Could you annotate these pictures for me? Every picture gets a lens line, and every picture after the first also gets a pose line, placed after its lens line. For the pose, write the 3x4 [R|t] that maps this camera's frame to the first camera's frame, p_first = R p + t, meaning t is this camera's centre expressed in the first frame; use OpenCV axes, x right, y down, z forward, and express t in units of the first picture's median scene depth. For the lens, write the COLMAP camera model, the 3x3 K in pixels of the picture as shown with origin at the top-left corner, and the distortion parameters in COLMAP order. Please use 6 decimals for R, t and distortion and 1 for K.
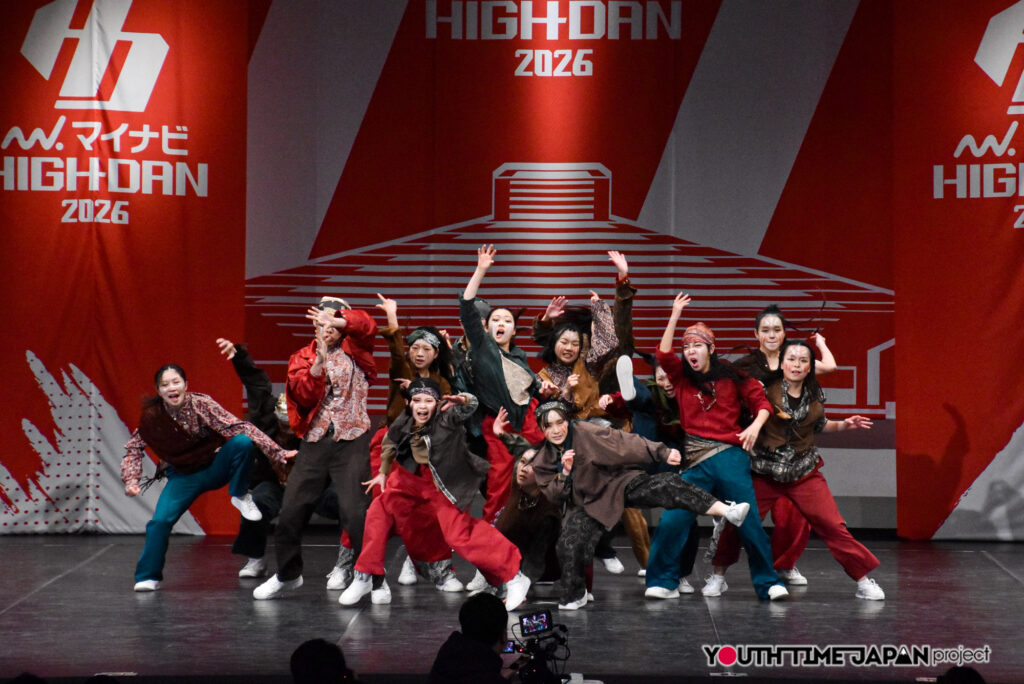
lens RADIAL K [[4371.8, 0, 516.1], [0, 4371.8, 369.8], [0, 0, 1]] dist [1.540852, 0.000000]
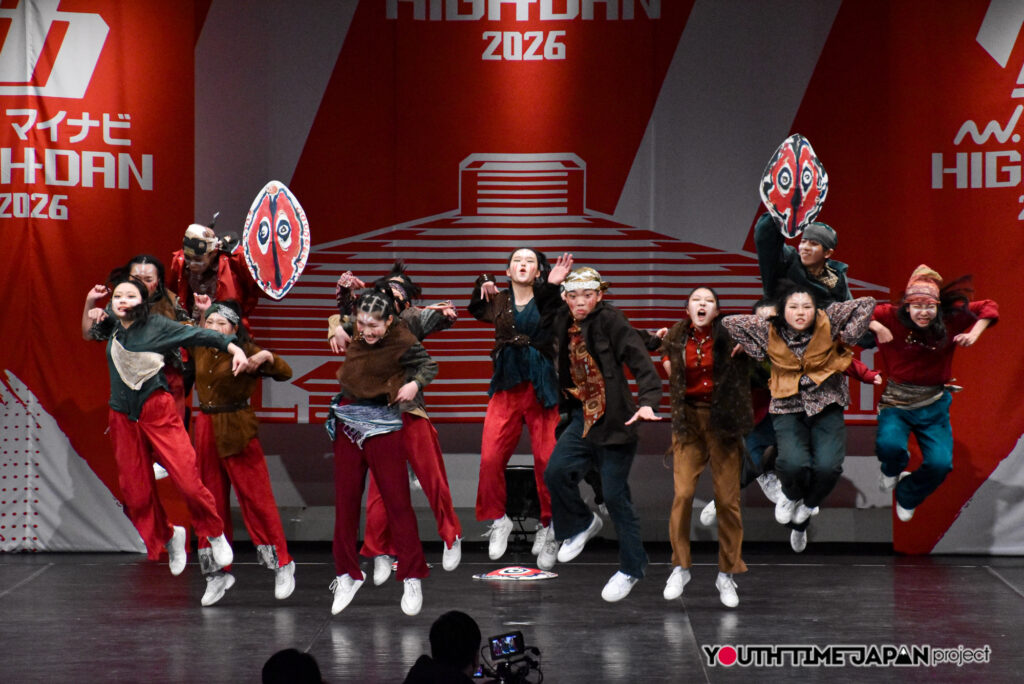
lens RADIAL K [[5803.0, 0, 511.3], [0, 5803.0, 412.0], [0, 0, 1]] dist [2.551709, 0.000000]
pose [[0.999985, -0.004132, -0.003659, 0.010036], [0.004167, 0.999944, 0.009684, -0.004123], [0.003619, -0.009699, 0.999946, -0.238896]]
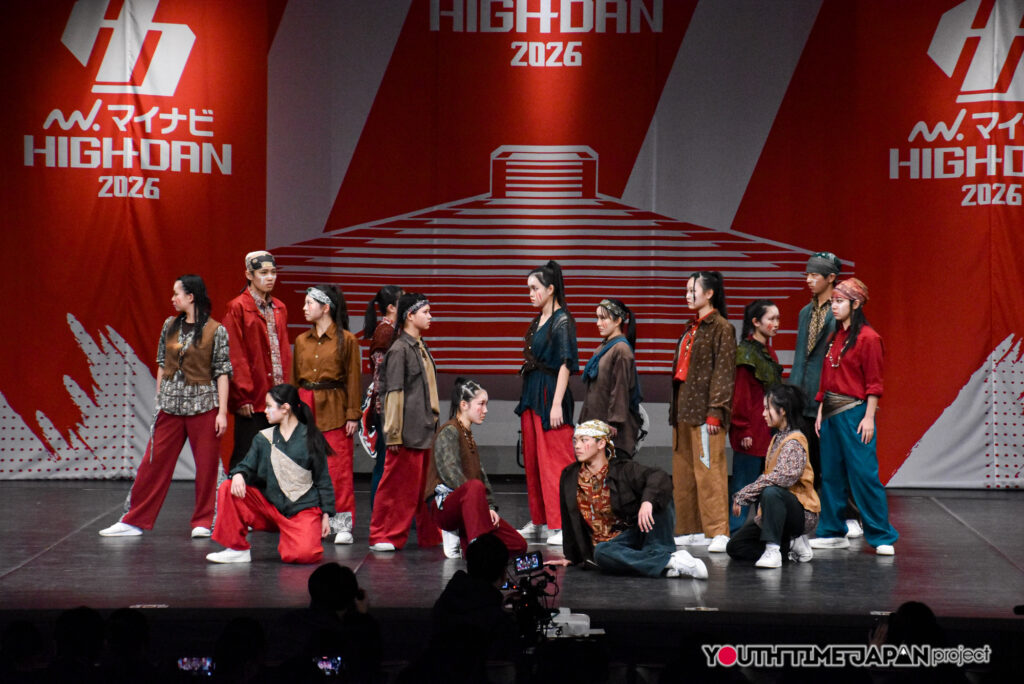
lens RADIAL K [[4371.8, 0, 544.8], [0, 4371.8, 418.9], [0, 0, 1]] dist [1.540852, 0.000000]
pose [[0.999993, 0.003468, 0.001622, 0.006650], [-0.003503, 0.999761, 0.021601, -0.002419], [-0.001546, -0.021606, 0.999765, -0.103233]]
